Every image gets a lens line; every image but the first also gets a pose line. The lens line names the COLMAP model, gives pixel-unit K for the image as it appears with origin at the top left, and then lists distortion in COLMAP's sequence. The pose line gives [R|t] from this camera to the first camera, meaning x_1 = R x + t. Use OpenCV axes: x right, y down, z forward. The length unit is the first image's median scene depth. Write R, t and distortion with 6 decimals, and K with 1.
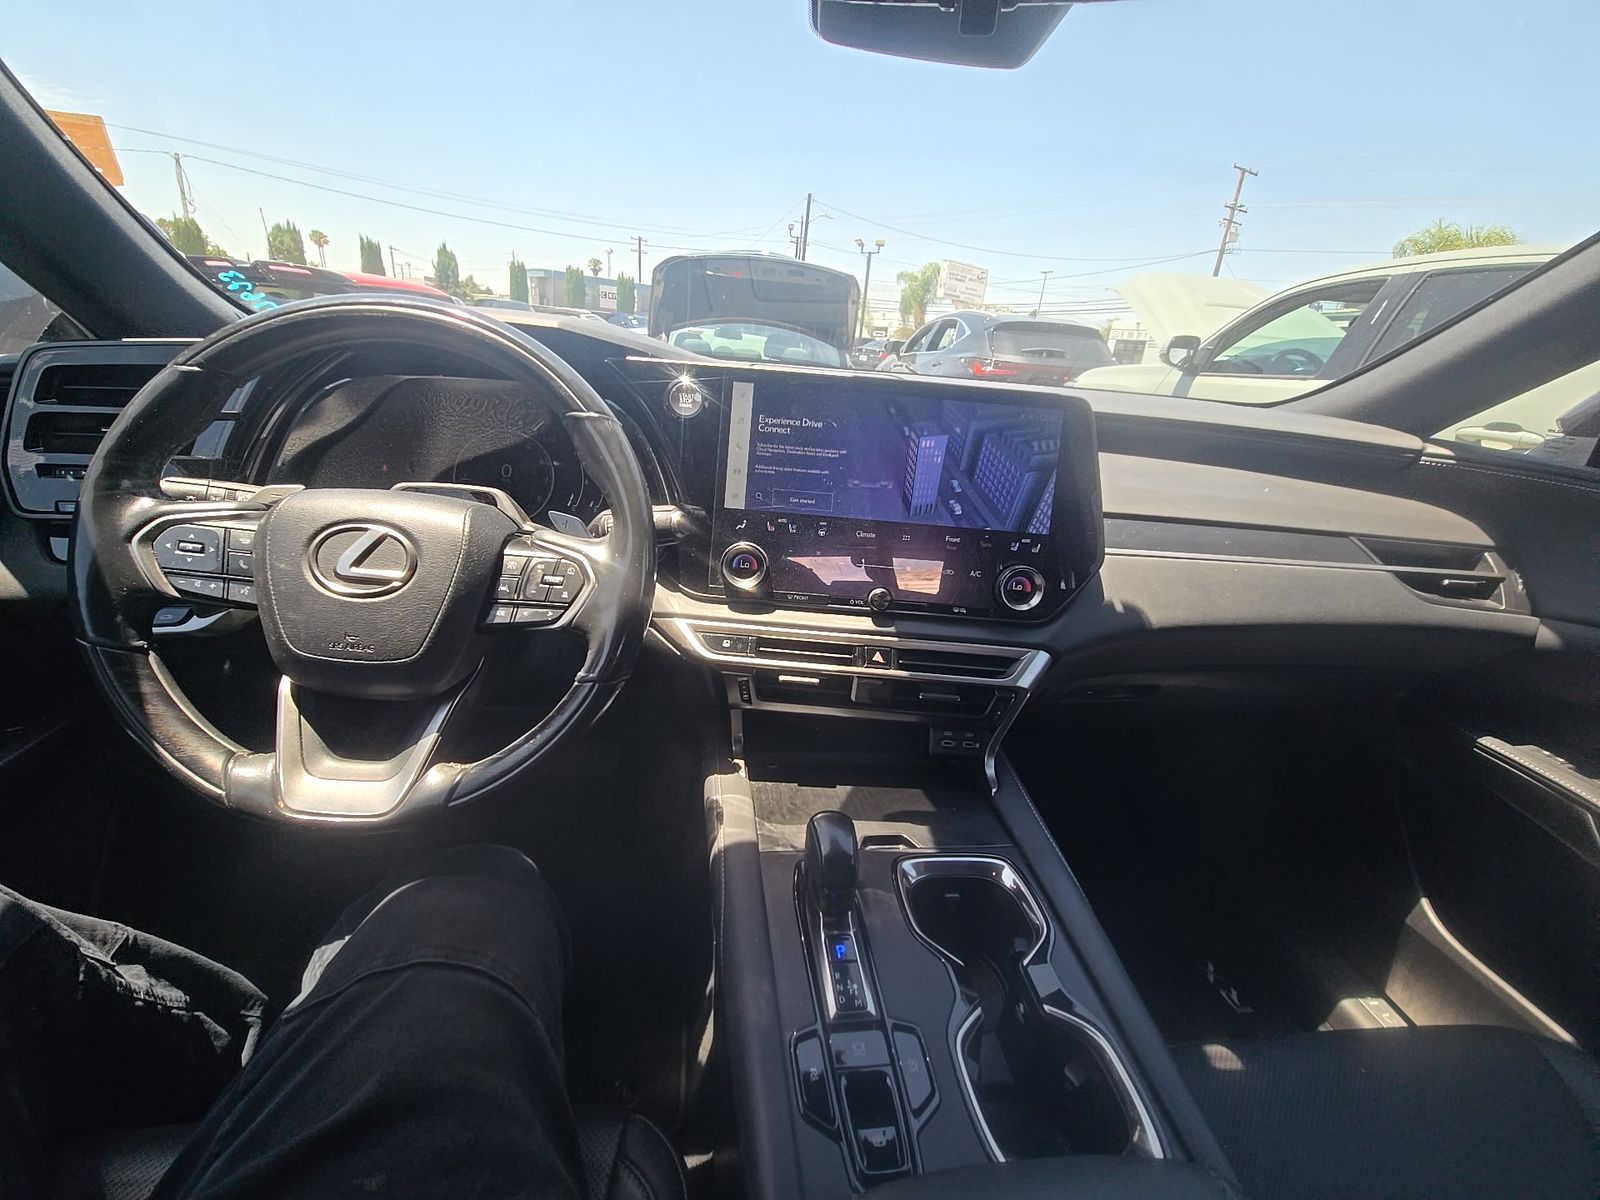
lens RADIAL K [[652.2, 0, 794.8], [0, 652.2, 591.5], [0, 0, 1]] dist [-0.003973, -0.000707]
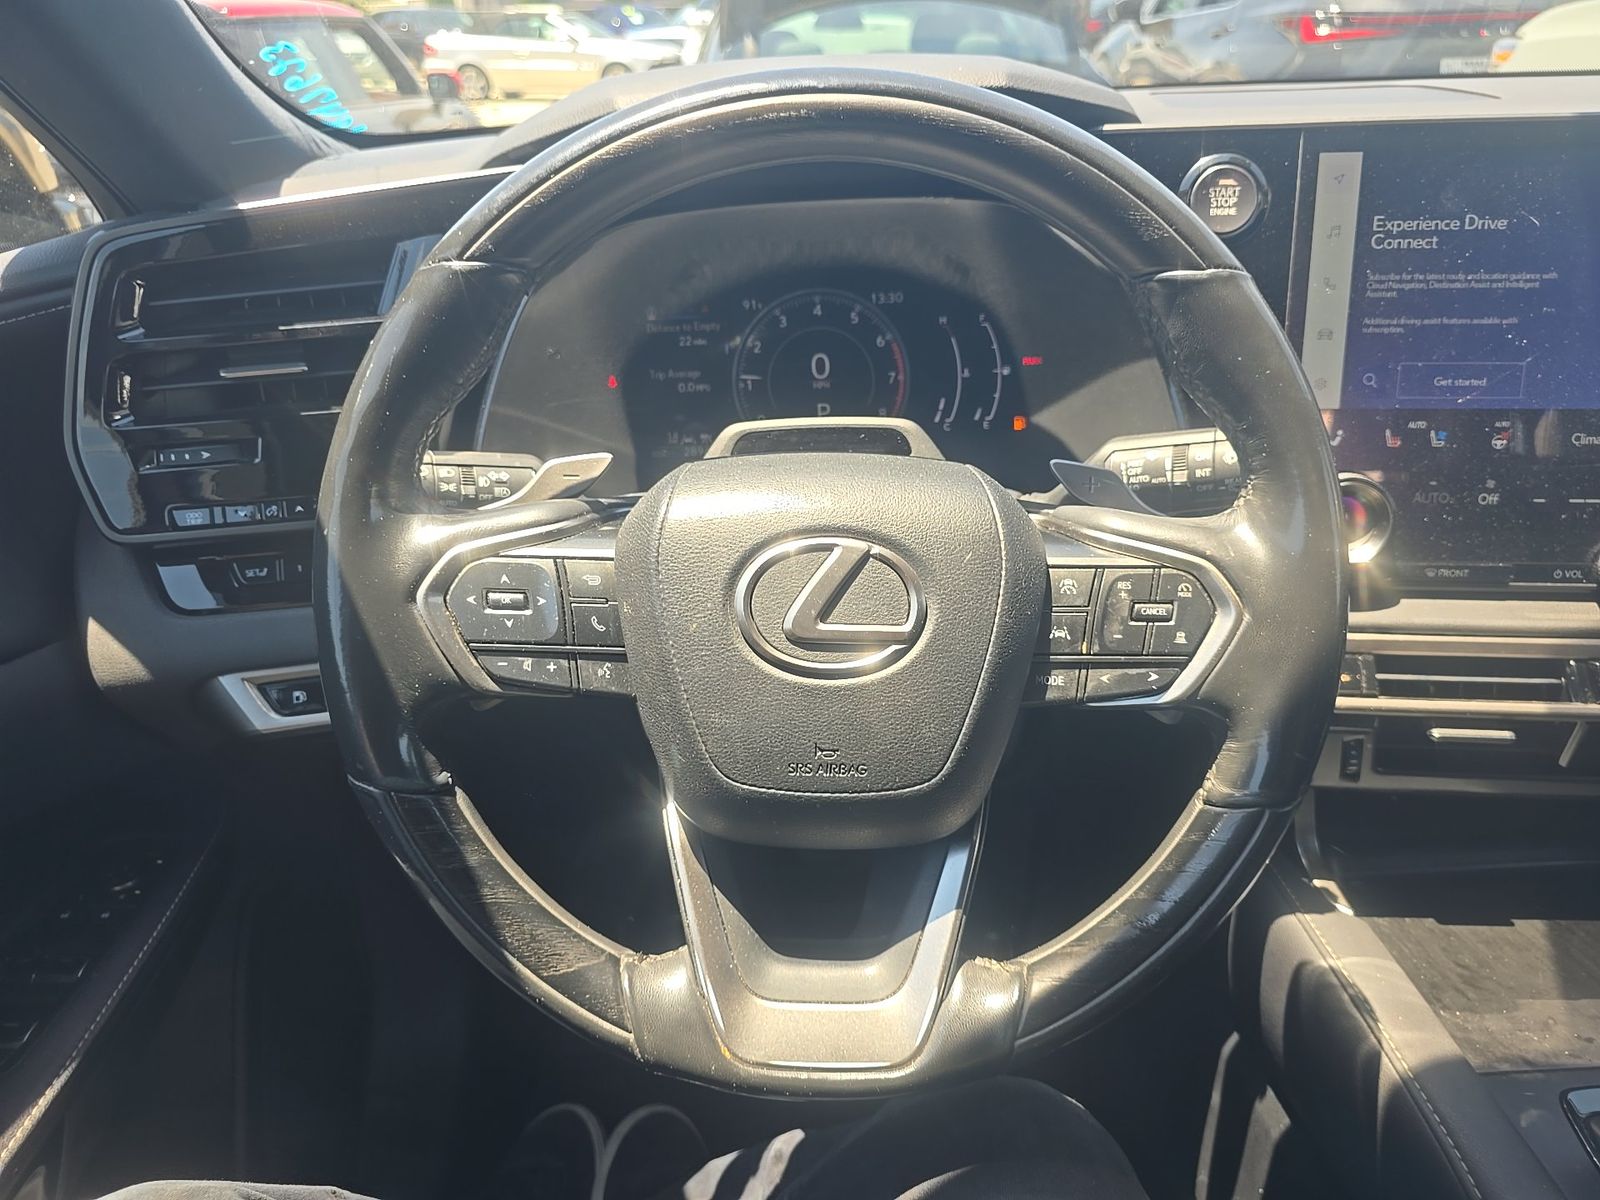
lens RADIAL K [[1097.9, 0, 800.9], [0, 1097.9, 592.6], [0, 0, 1]] dist [0.020394, -0.018902]
pose [[0.989001, -0.060994, -0.134744, -0.530956], [0.075034, 0.991981, 0.101704, -0.141857], [0.127460, -0.110695, 0.985647, 0.113475]]
